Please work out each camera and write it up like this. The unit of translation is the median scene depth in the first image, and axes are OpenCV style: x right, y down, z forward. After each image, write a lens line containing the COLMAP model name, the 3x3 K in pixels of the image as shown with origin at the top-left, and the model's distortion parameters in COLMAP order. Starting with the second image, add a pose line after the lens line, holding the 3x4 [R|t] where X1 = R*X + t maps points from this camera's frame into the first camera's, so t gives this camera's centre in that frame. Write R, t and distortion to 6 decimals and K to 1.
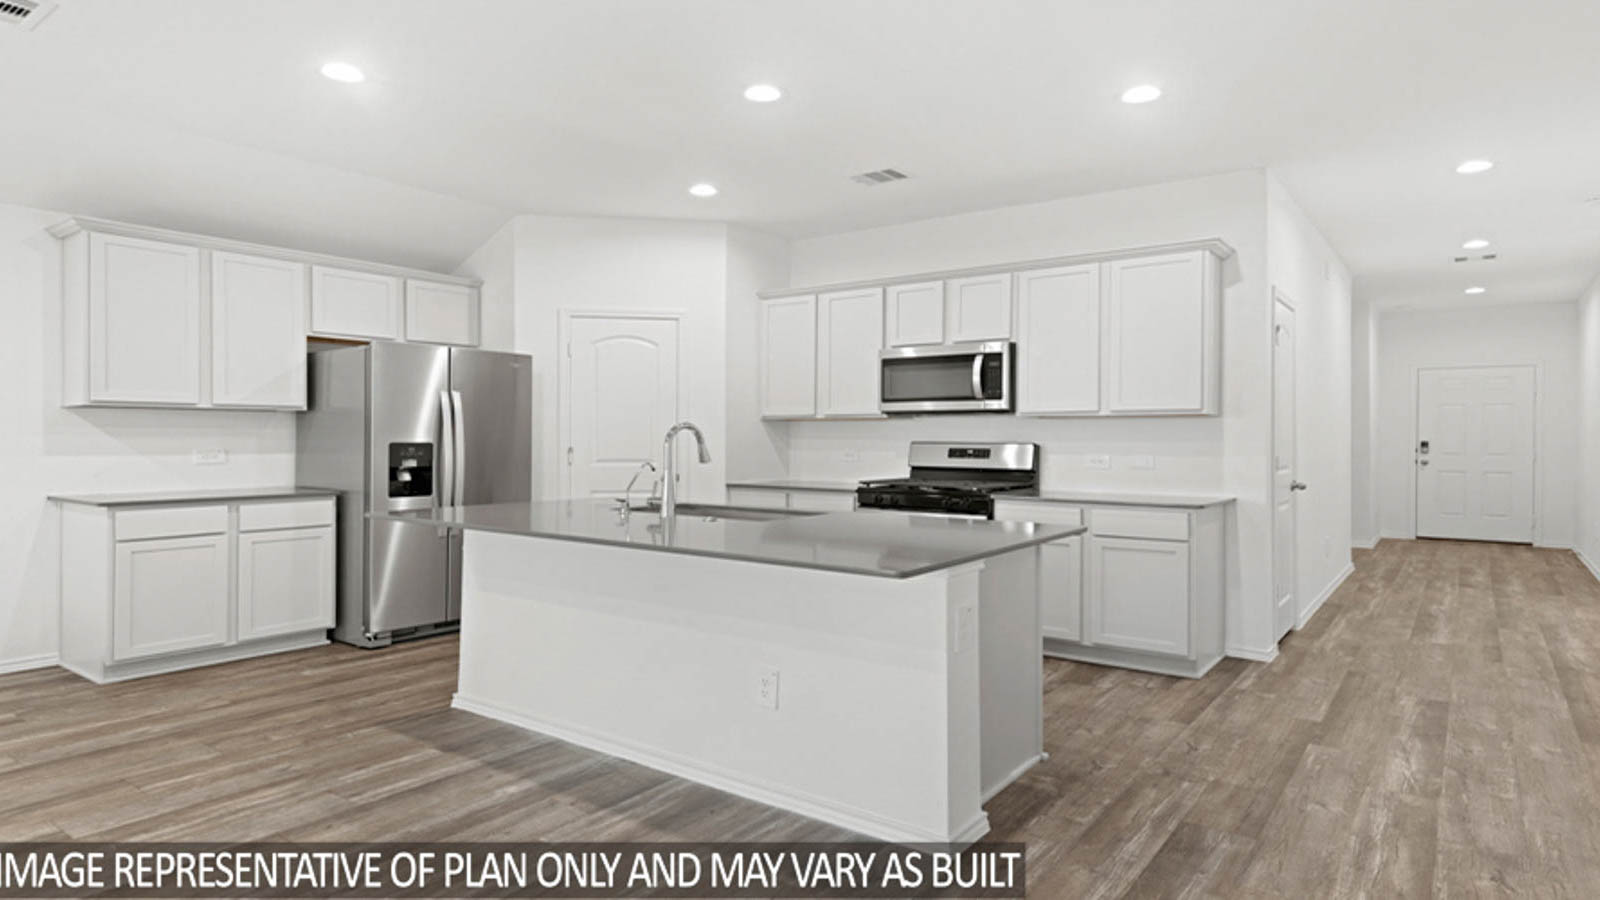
lens RADIAL K [[900.3, 0, 794.2], [0, 900.3, 447.4], [0, 0, 1]] dist [0.001590, -0.000318]
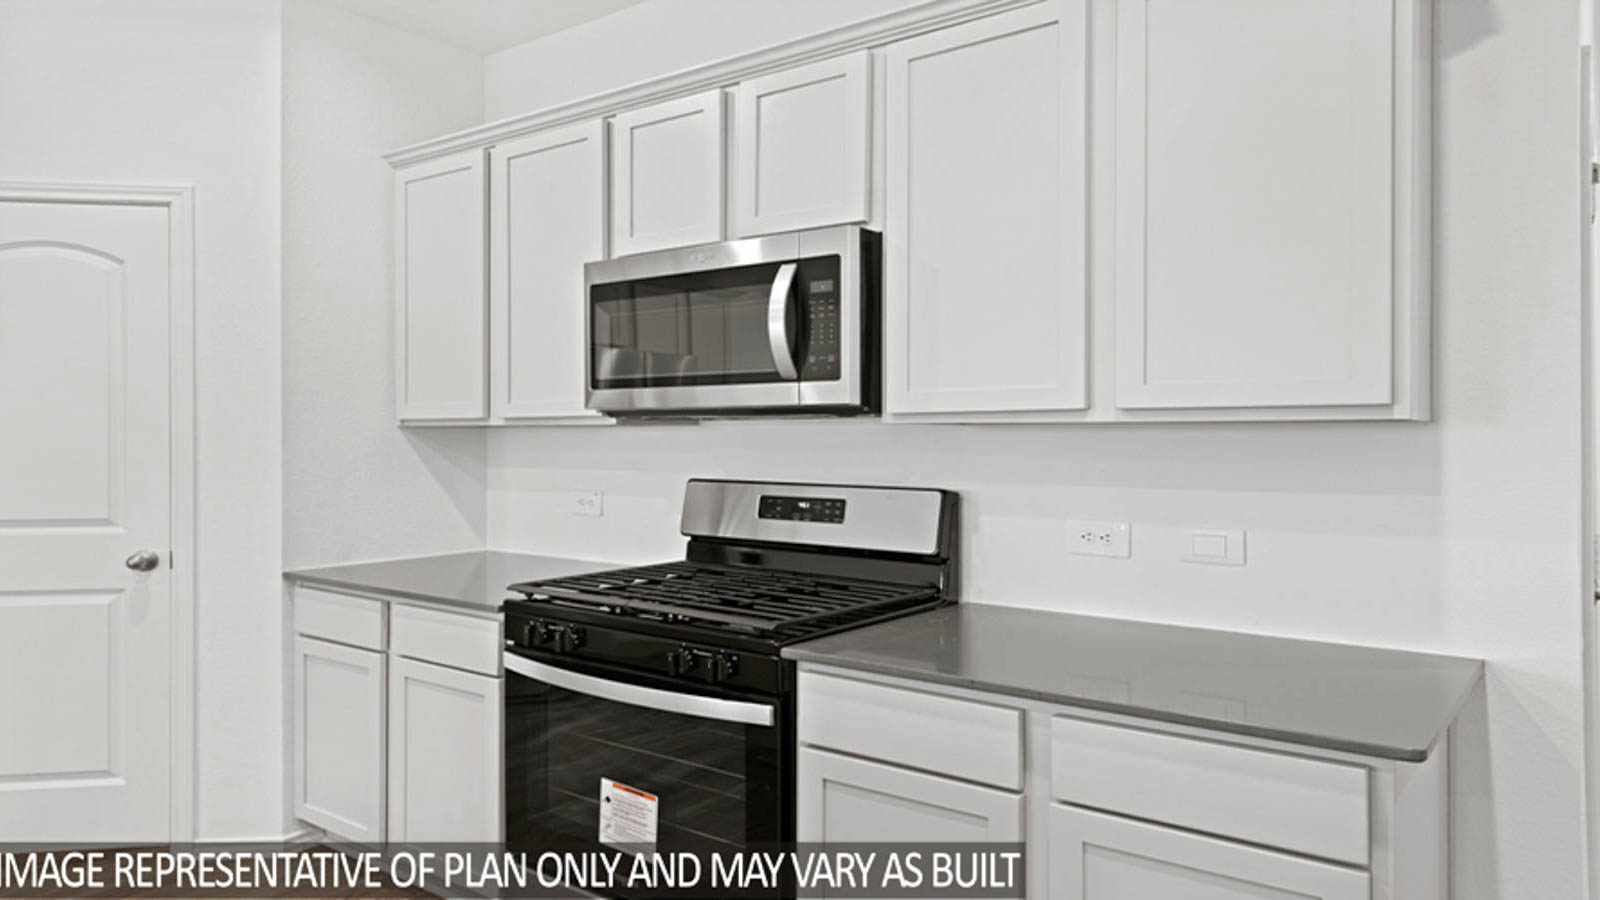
lens RADIAL K [[1079.0, 0, 802.3], [0, 1079.0, 440.1], [0, 0, 1]] dist [0.003574, -0.000235]
pose [[0.999990, -0.002561, -0.003629, 0.215184], [0.002530, 0.999962, -0.008368, -0.023583], [0.003650, 0.008358, 0.999958, 0.542371]]
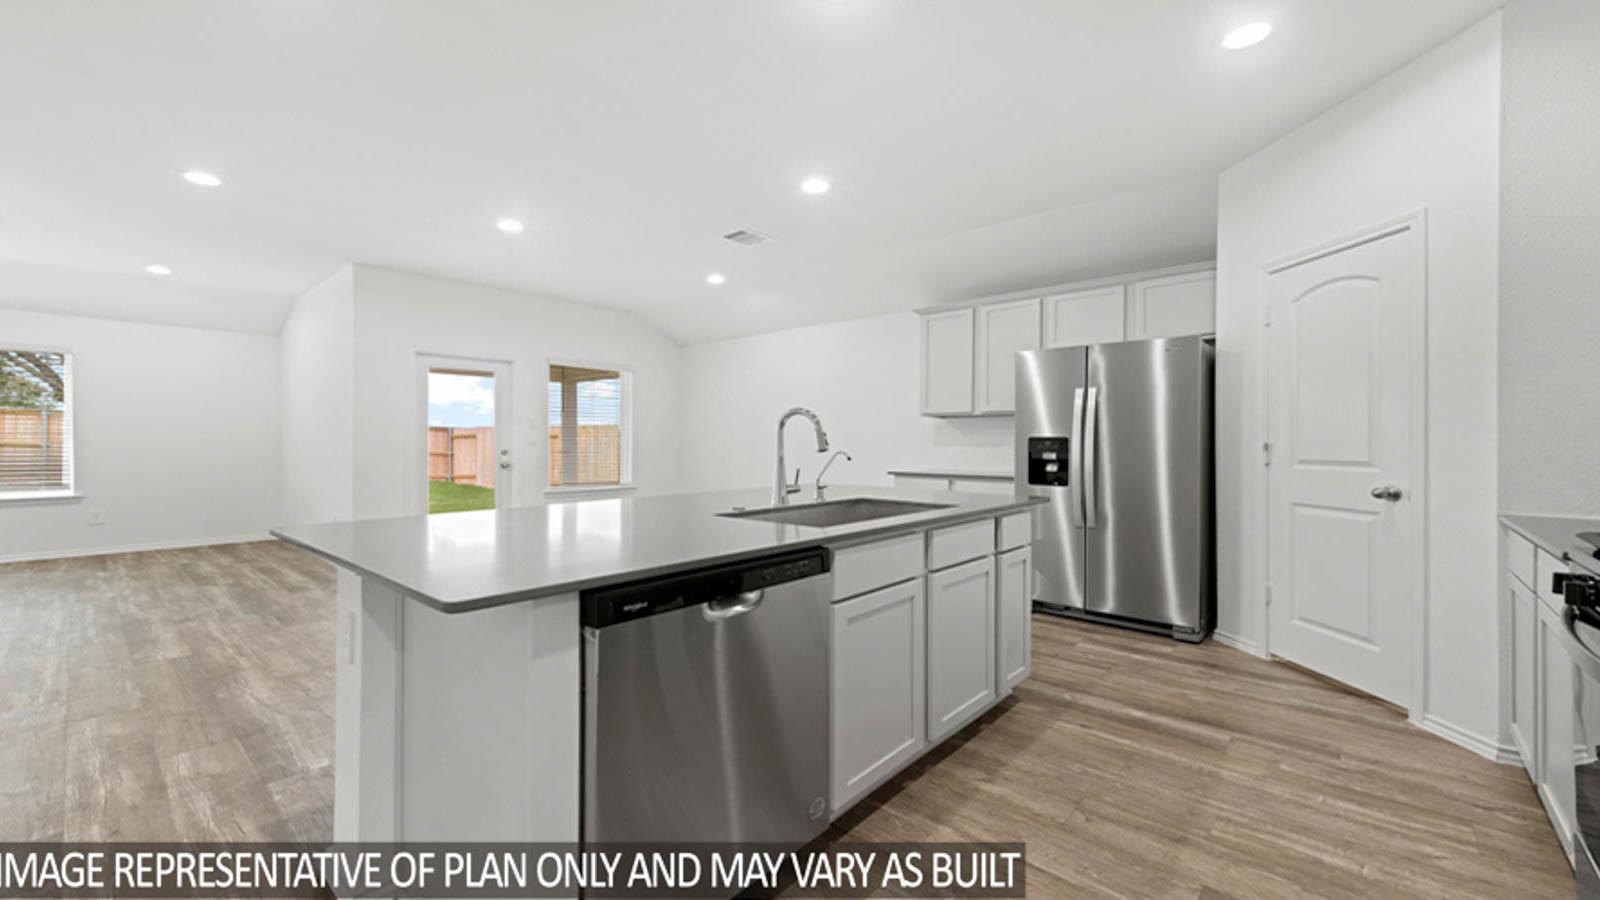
lens RADIAL K [[623.6, 0, 795.5], [0, 623.6, 442.6], [0, 0, 1]] dist [0.003346, 0.000017]
pose [[-0.084591, -0.002112, -0.996413, 0.364432], [-0.013238, 0.999912, -0.000996, 0.006126], [0.996328, 0.013106, -0.084612, 0.736184]]
